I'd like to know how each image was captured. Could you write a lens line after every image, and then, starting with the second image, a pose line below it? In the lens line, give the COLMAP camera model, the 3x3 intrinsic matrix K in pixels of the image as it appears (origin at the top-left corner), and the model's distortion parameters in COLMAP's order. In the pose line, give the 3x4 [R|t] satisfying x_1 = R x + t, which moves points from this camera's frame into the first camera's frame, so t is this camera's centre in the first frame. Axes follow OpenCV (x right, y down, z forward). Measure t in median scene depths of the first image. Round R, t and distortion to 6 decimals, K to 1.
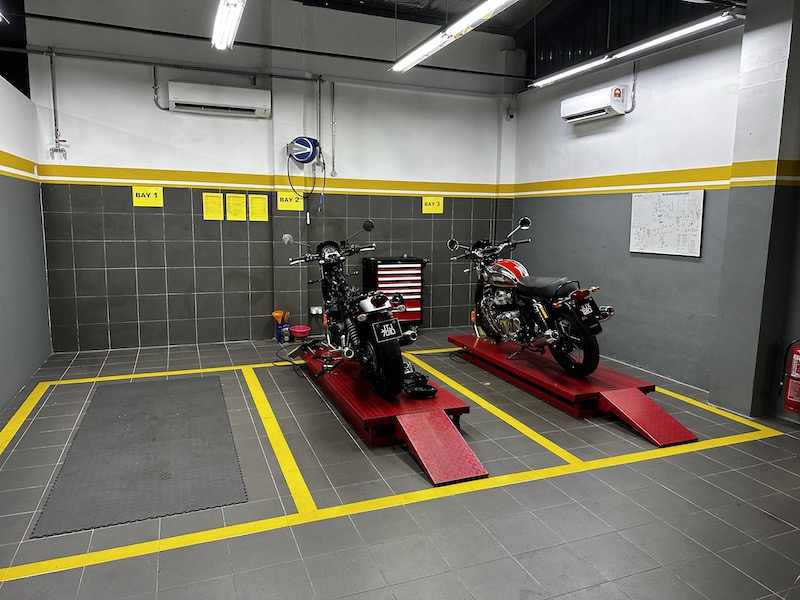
lens RADIAL K [[560.8, 0, 401.6], [0, 560.8, 297.1], [0, 0, 1]] dist [0.071307, -0.104264]
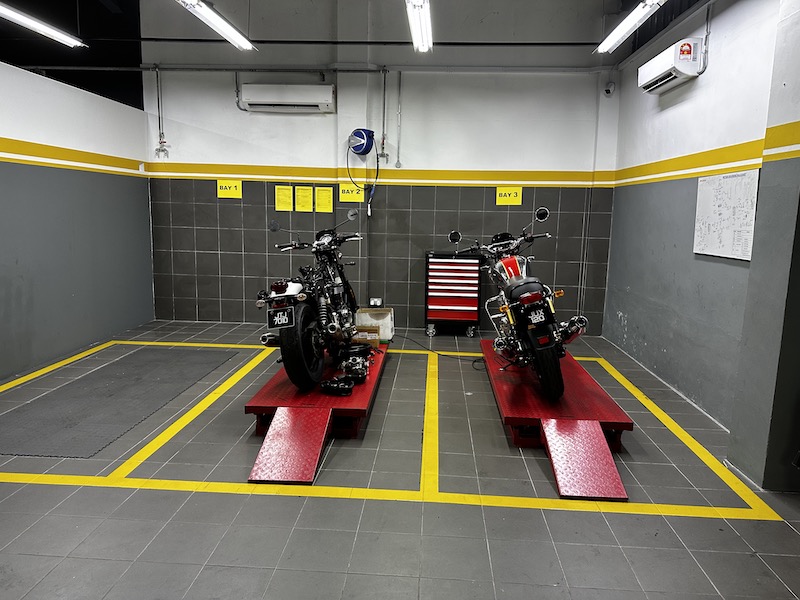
lens RADIAL K [[563.0, 0, 402.0], [0, 563.0, 295.4], [0, 0, 1]] dist [0.096156, -0.142818]
pose [[0.905531, 0.068058, -0.418786, 0.337804], [-0.068558, 0.997551, 0.013873, -0.005170], [0.418705, 0.016149, 0.907979, 0.113041]]
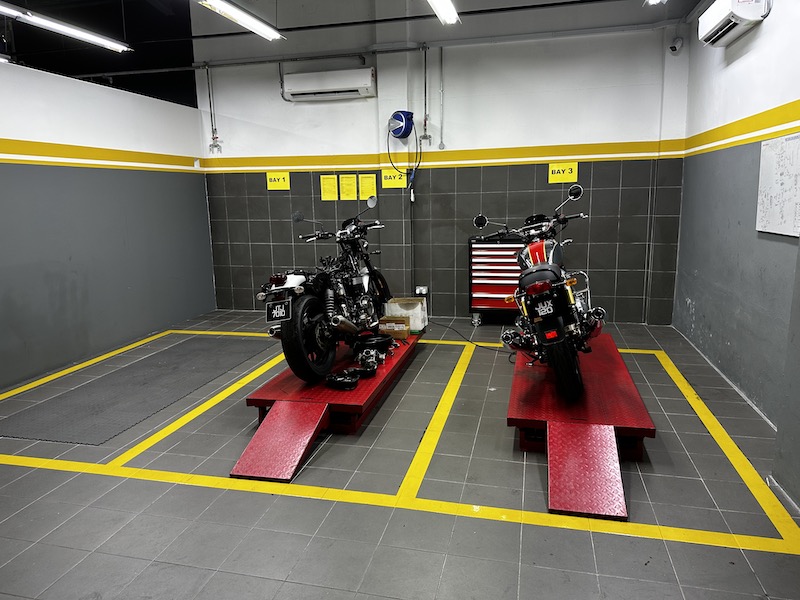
lens RADIAL K [[560.4, 0, 395.8], [0, 560.4, 302.1], [0, 0, 1]] dist [0.077564, -0.099004]
pose [[0.813147, 0.077531, -0.576872, 0.407367], [-0.049971, 0.996729, 0.063521, -0.016432], [0.579909, -0.022825, 0.814361, 0.193428]]
